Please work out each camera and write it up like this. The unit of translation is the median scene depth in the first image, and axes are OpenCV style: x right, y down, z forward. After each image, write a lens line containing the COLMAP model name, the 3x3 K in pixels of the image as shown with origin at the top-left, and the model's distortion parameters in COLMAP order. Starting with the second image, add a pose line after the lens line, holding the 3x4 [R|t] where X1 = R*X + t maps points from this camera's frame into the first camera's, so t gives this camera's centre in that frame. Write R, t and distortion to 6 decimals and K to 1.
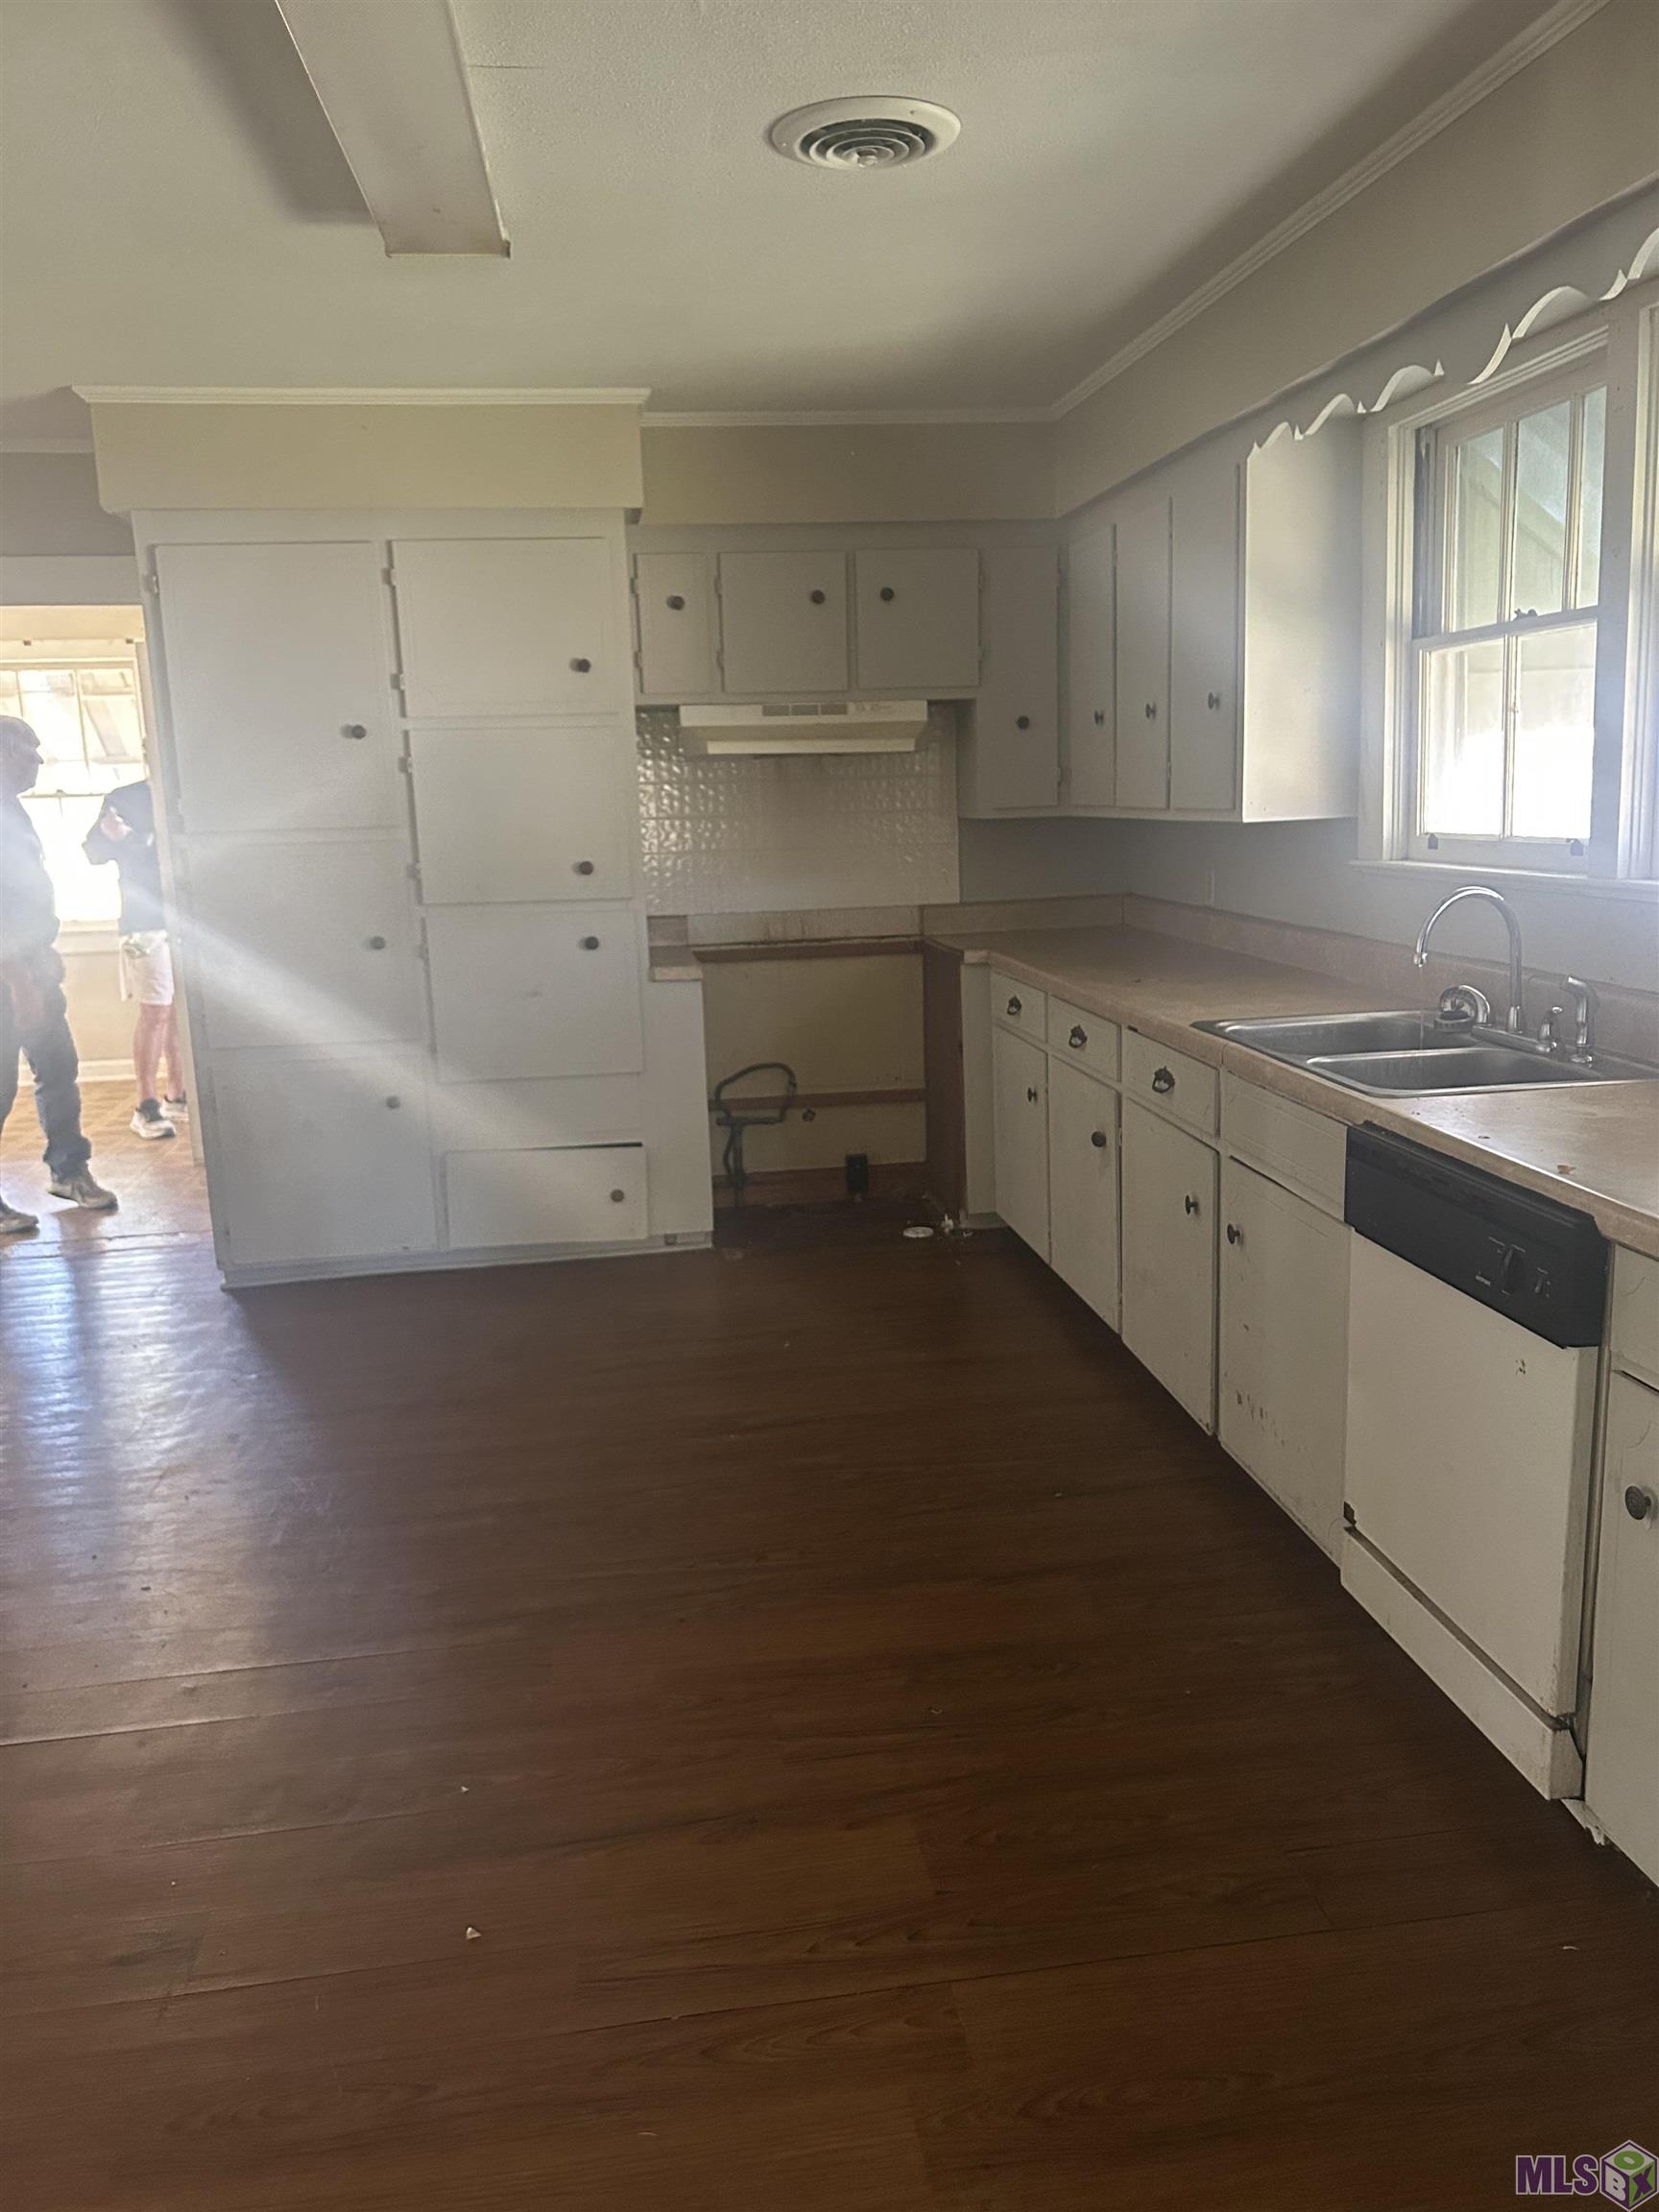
lens RADIAL K [[1670.5, 0, 830.2], [0, 1670.5, 1123.8], [0, 0, 1]] dist [0.115799, -0.221814]
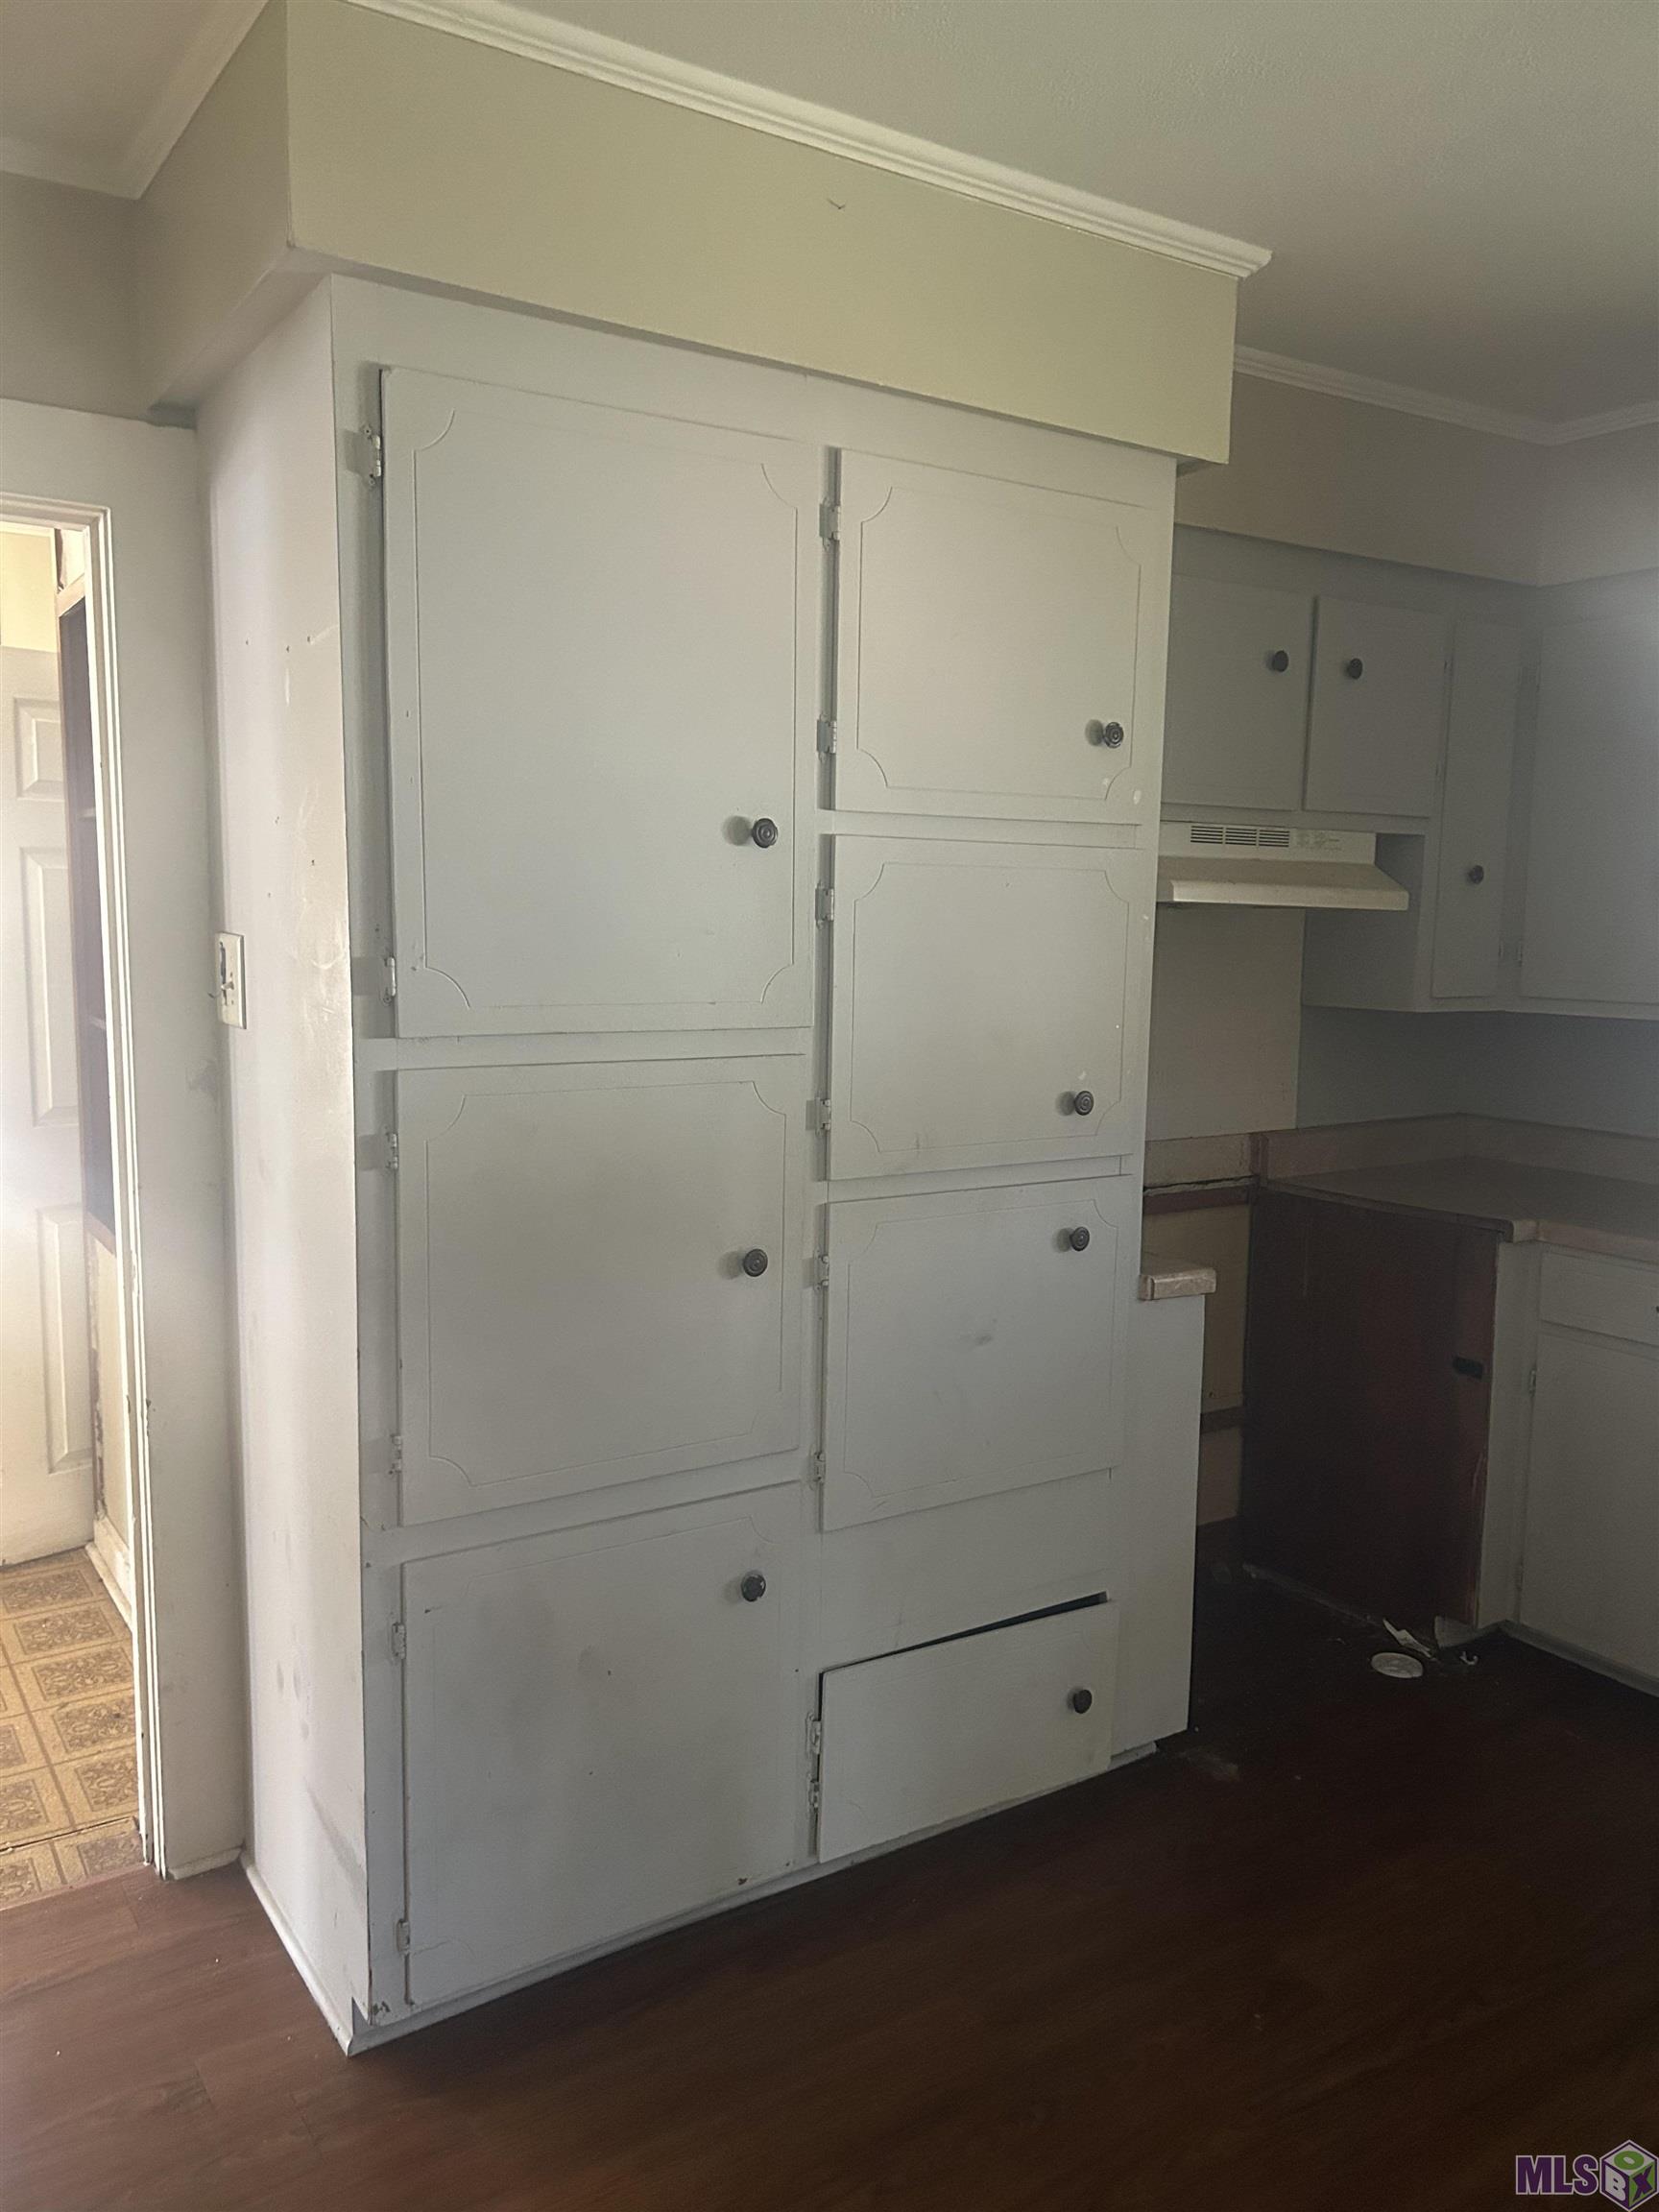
lens RADIAL K [[1670.5, 0, 830.2], [0, 1670.5, 1123.8], [0, 0, 1]] dist [0.115799, -0.221814]
pose [[0.897962, -0.010547, 0.439947, -0.429781], [0.043726, 0.996904, -0.065348, -0.107821], [-0.437895, 0.077917, 0.895643, 0.523188]]
